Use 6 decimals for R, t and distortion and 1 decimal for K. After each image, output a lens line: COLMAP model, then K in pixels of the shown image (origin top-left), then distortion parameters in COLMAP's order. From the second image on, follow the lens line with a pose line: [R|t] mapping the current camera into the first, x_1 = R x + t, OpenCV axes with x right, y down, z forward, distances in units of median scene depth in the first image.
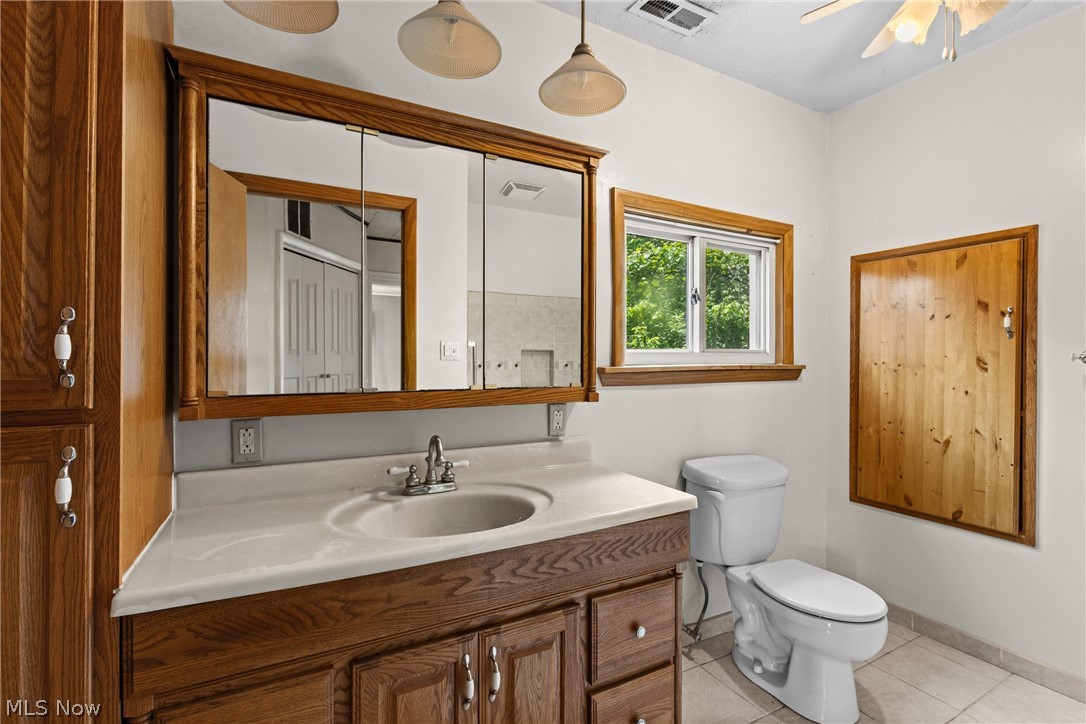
lens RADIAL K [[489.4, 0, 542.7], [0, 489.4, 359.6], [0, 0, 1]] dist [0.008484, 0.000819]
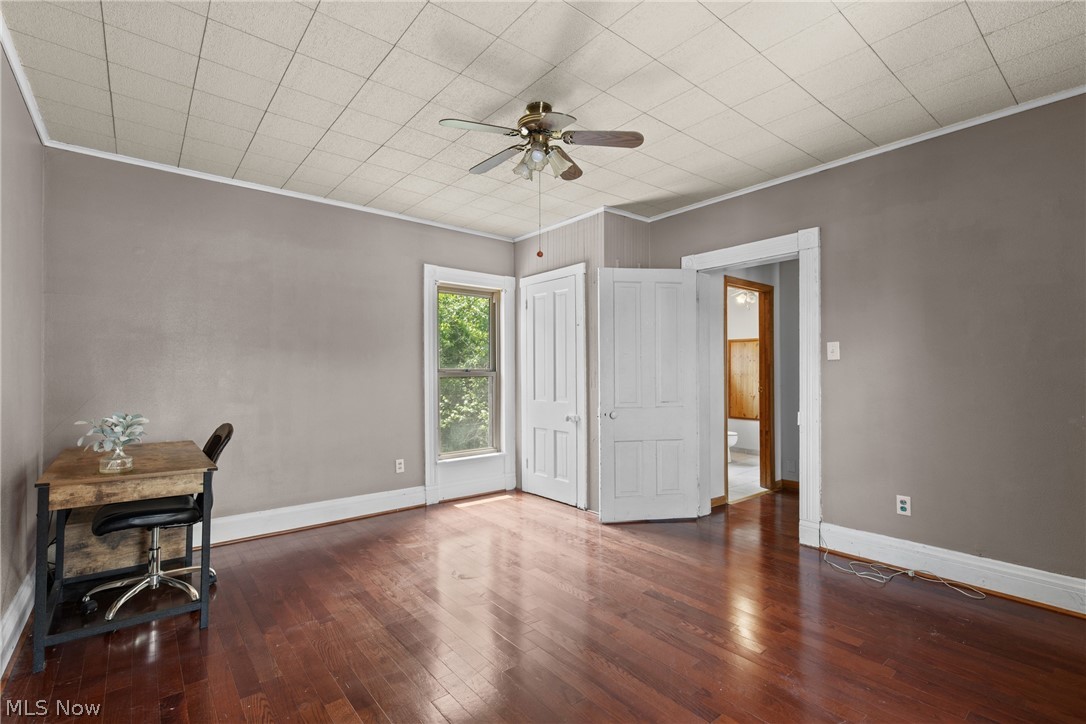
lens RADIAL K [[489.4, 0, 551.5], [0, 489.4, 366.7], [0, 0, 1]] dist [0.008484, 0.000819]
pose [[0.980131, -0.003533, 0.198321, -1.140492], [0.006708, 0.999860, -0.015340, 0.002639], [-0.198239, 0.016366, 0.980017, -1.911479]]
